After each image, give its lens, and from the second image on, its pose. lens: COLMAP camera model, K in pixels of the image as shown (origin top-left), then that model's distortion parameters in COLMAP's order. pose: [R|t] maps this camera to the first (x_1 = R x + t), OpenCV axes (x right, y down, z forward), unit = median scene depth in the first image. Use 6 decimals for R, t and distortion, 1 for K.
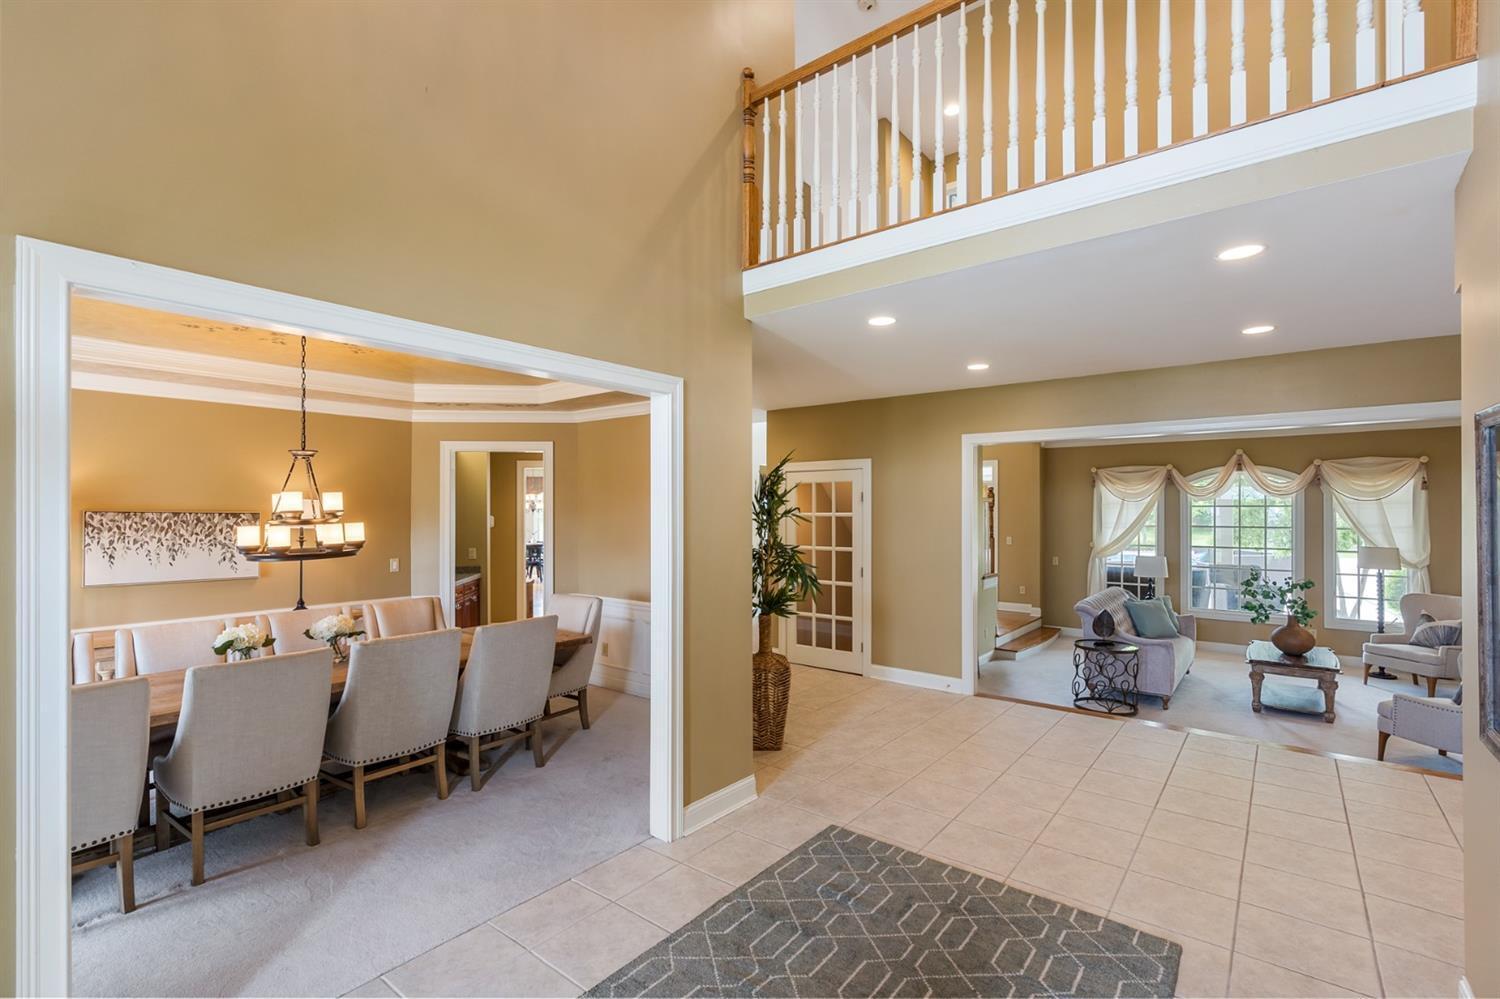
lens RADIAL K [[674.5, 0, 750.0], [0, 674.5, 499.5], [0, 0, 1]] dist [-0.000405, -0.000104]
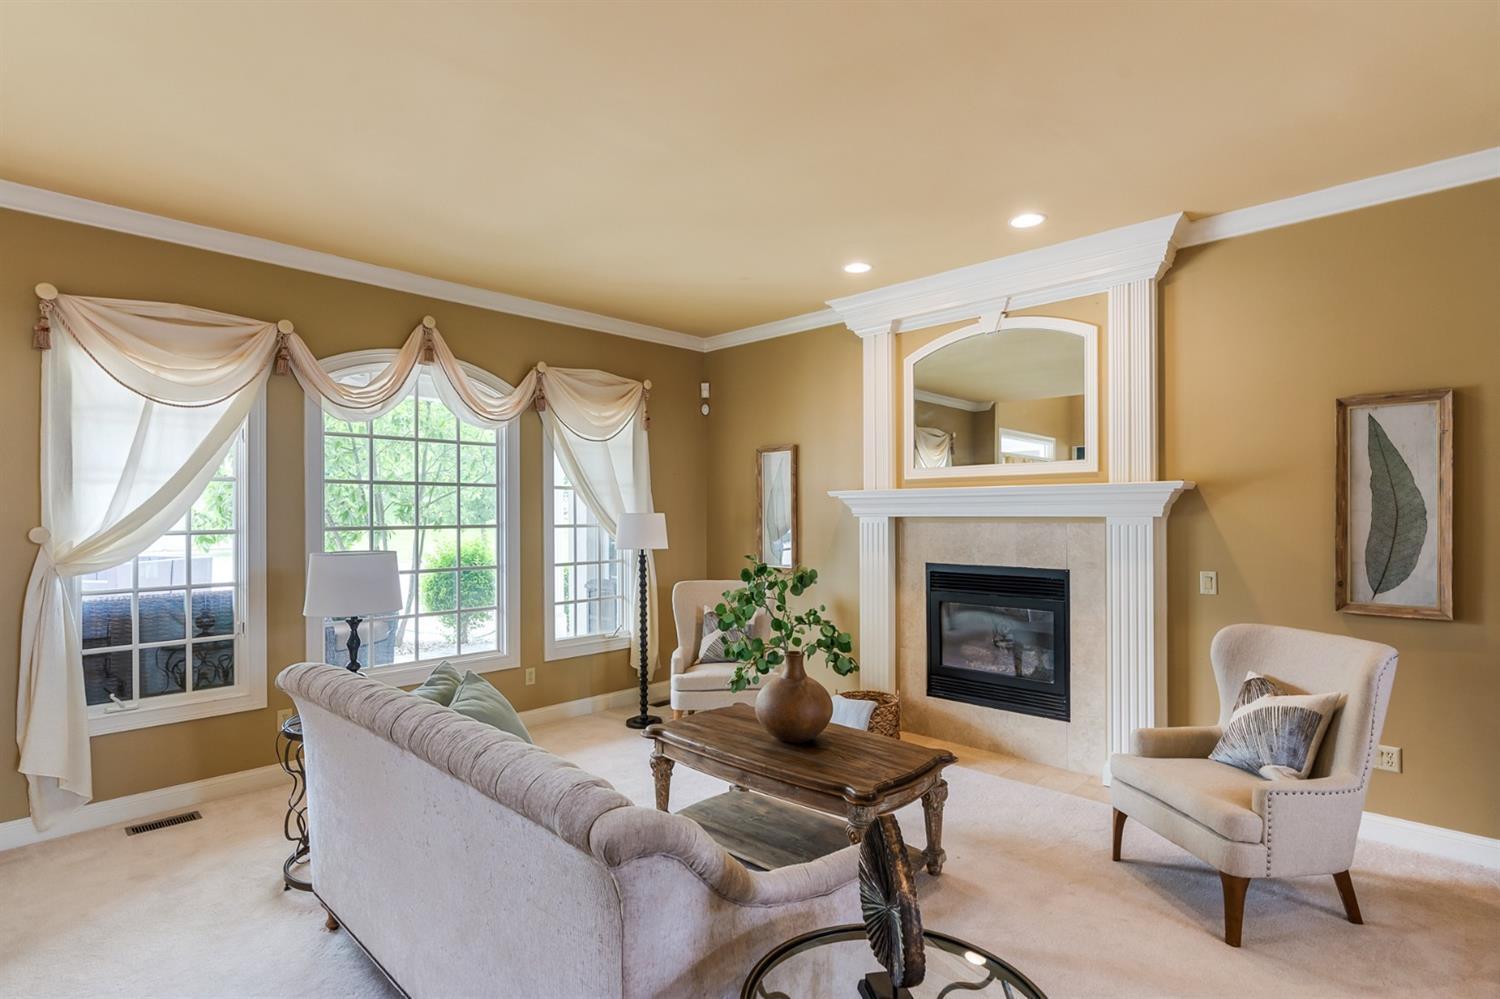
lens RADIAL K [[753.6, 0, 750.0], [0, 753.6, 499.5], [0, 0, 1]] dist [-0.001416, -0.000504]
pose [[0.095548, 0.011534, 0.995358, 0.217252], [-0.011082, 0.999883, -0.010523, 0.052483], [-0.995363, -0.010025, 0.095664, 0.691711]]
